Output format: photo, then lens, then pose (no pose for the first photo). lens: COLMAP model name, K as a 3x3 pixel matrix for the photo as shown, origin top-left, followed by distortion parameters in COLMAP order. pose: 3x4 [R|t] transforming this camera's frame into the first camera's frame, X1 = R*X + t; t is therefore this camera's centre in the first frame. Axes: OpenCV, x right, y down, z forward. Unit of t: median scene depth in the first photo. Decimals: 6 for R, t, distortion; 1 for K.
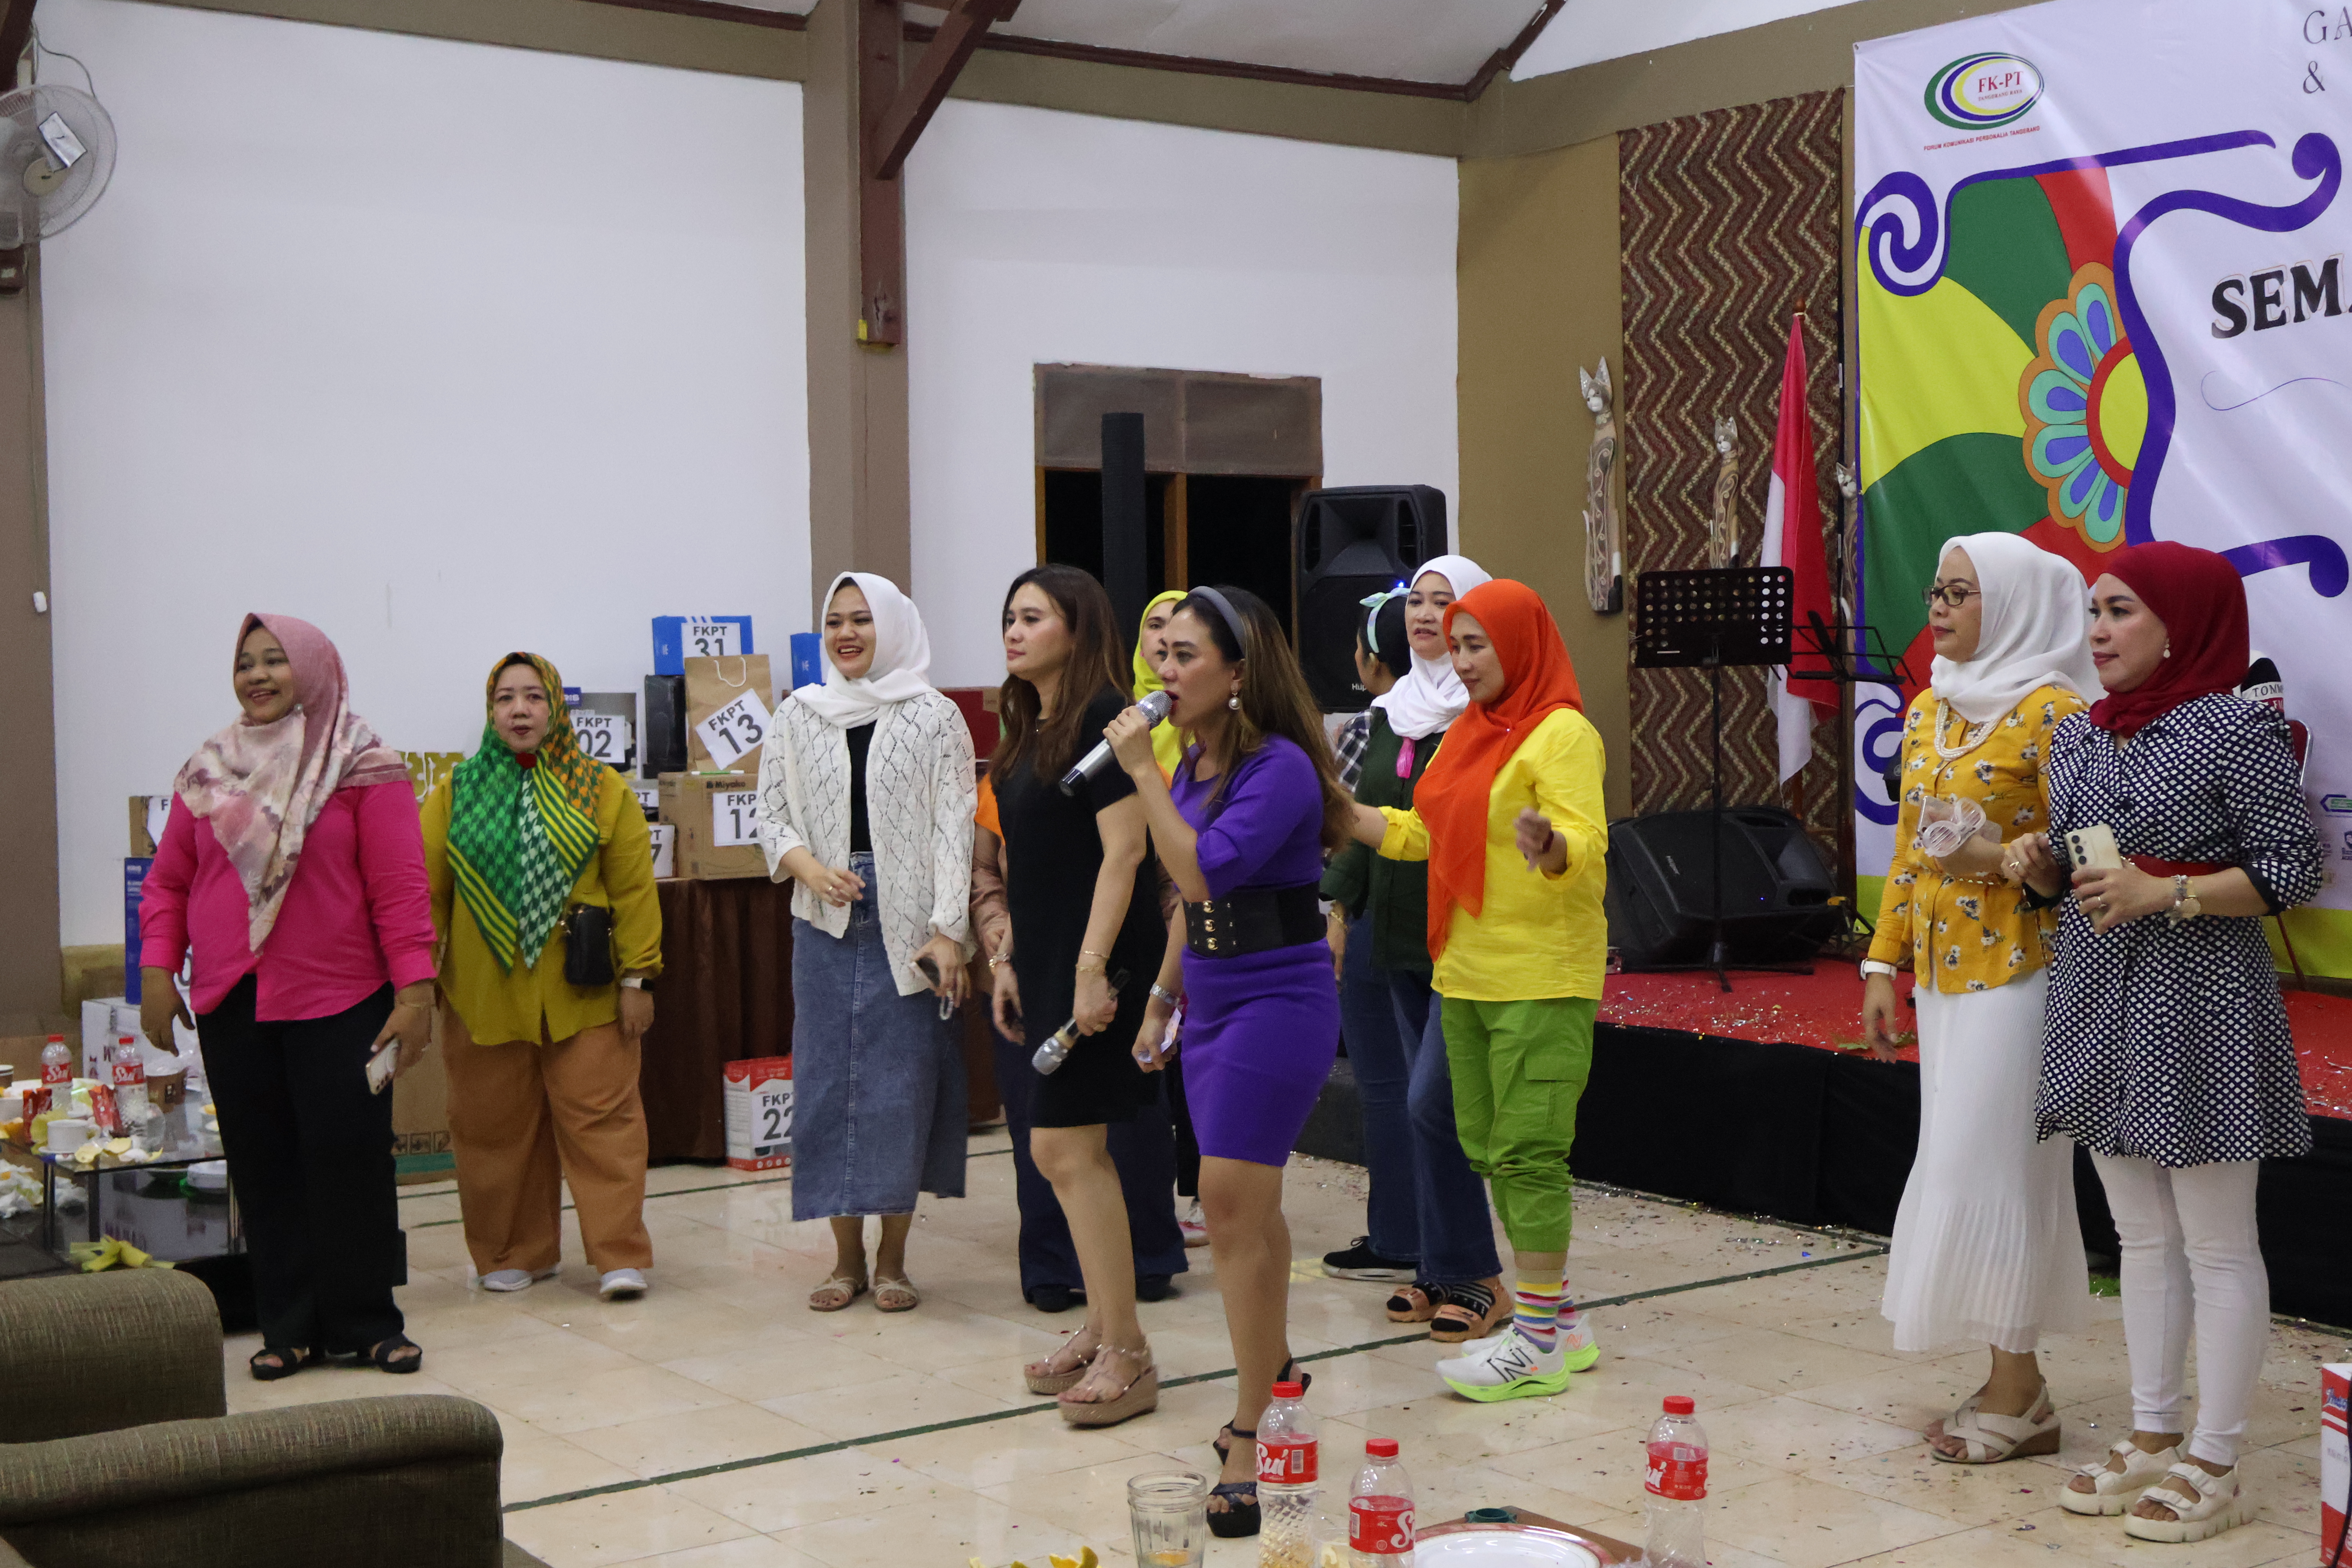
lens RADIAL K [[3063.9, 0, 1168.7], [0, 3063.9, 790.0], [0, 0, 1]] dist [-0.008597, 0.000000]
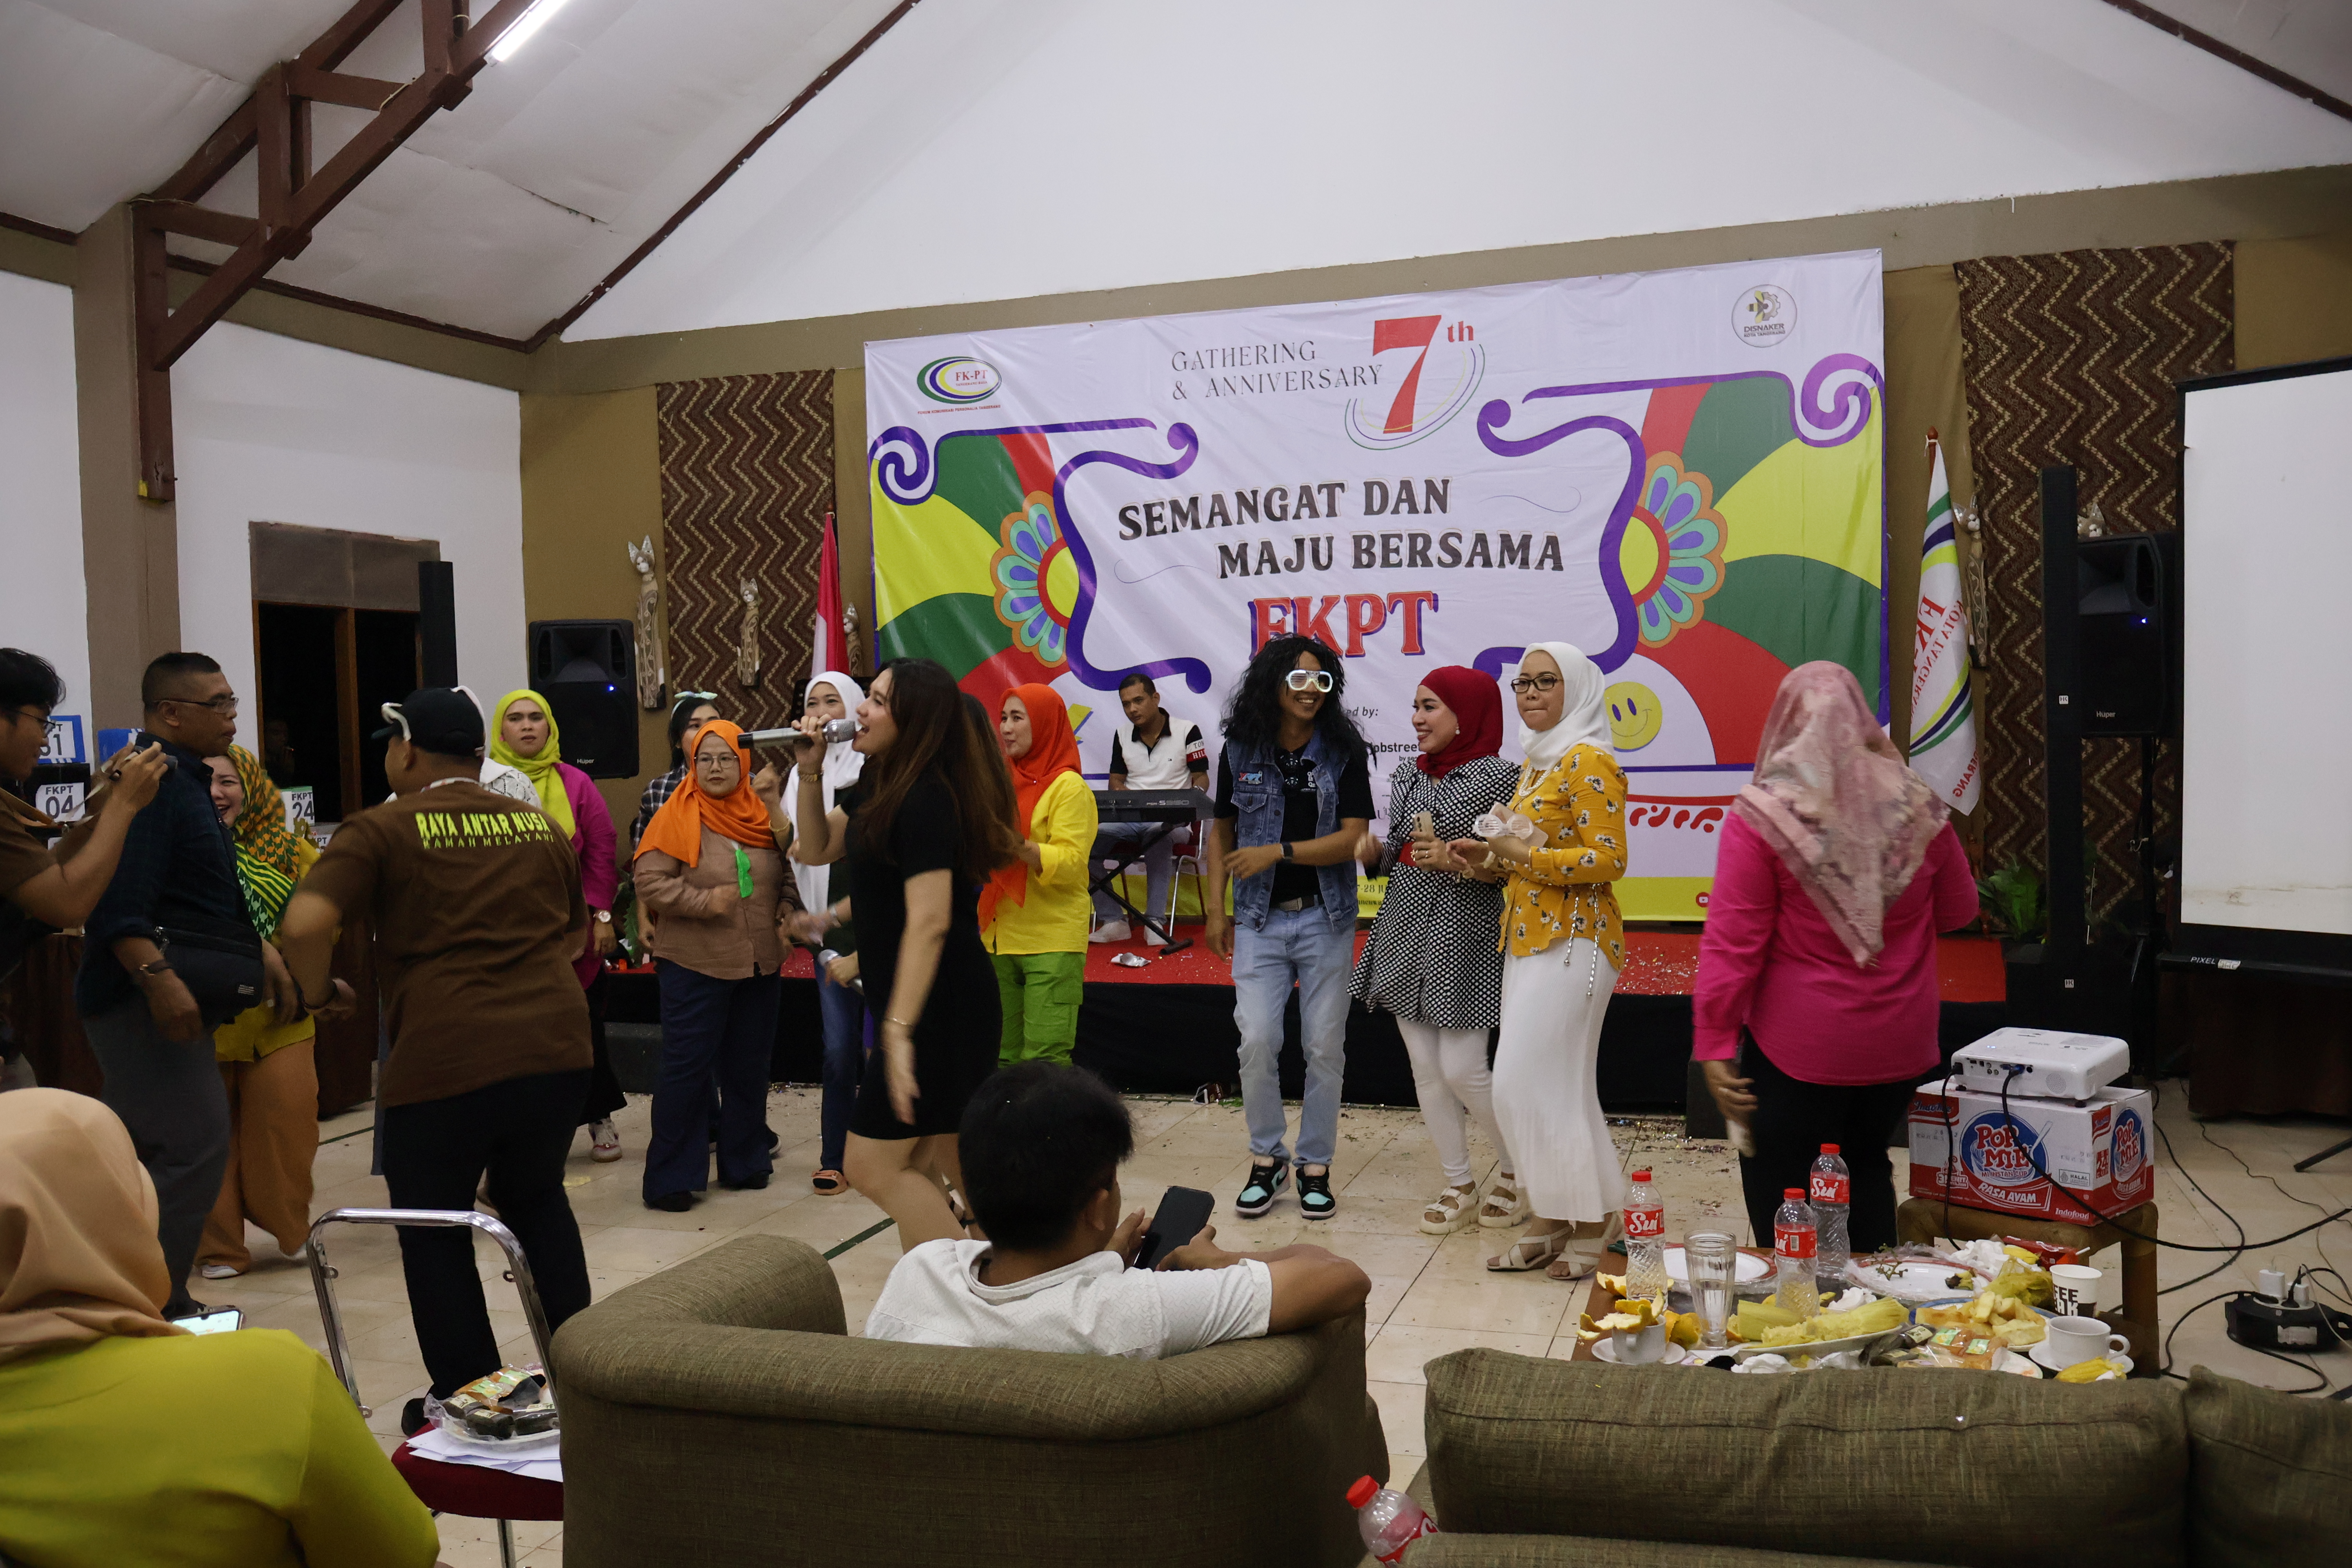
lens RADIAL K [[1956.9, 0, 1185.6], [0, 1956.9, 765.9], [0, 0, 1]] dist [-0.004671, -0.001904]
pose [[0.810787, -0.025620, 0.584780, -0.216853], [0.043502, 0.998916, -0.016550, -0.004128], [-0.583722, 0.038857, 0.811023, 0.097474]]
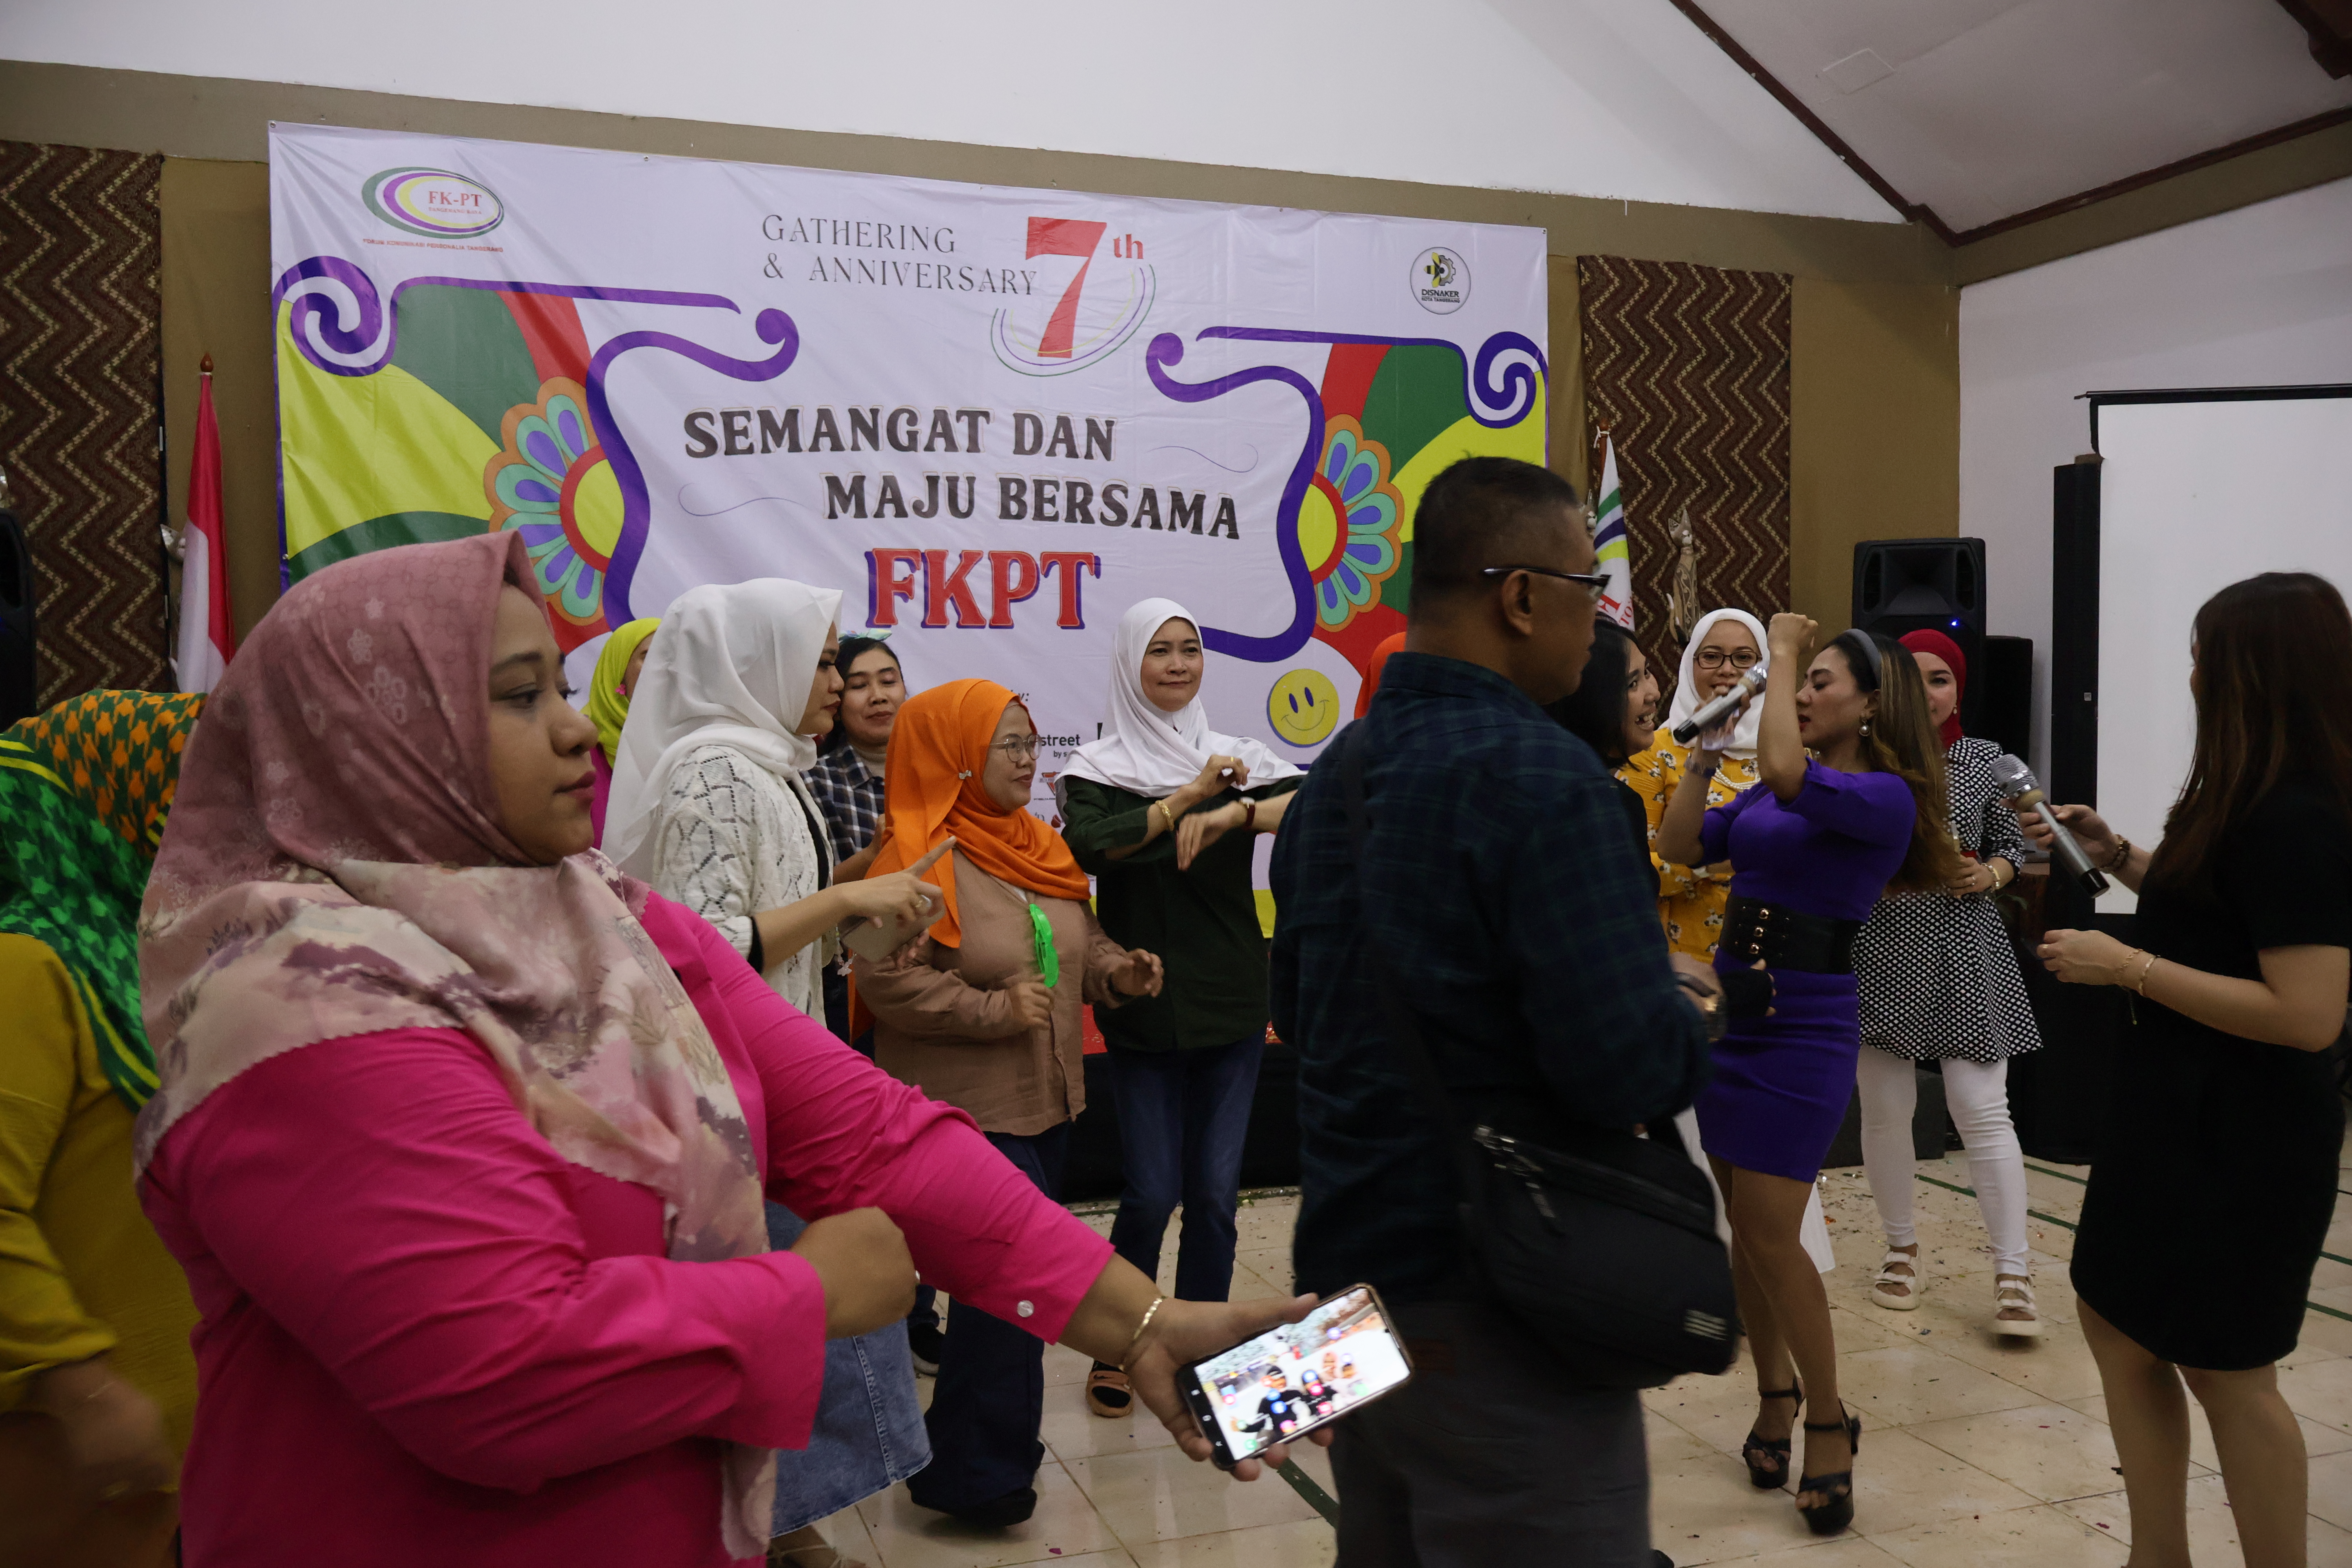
lens RADIAL K [[1956.9, 0, 1178.2], [0, 1956.9, 770.9], [0, 0, 1]] dist [-0.004671, -0.001904]
pose [[0.289718, -0.027708, 0.956711, -0.301531], [0.045062, 0.998867, 0.015283, -0.020246], [-0.956051, 0.038684, 0.290639, 0.491348]]
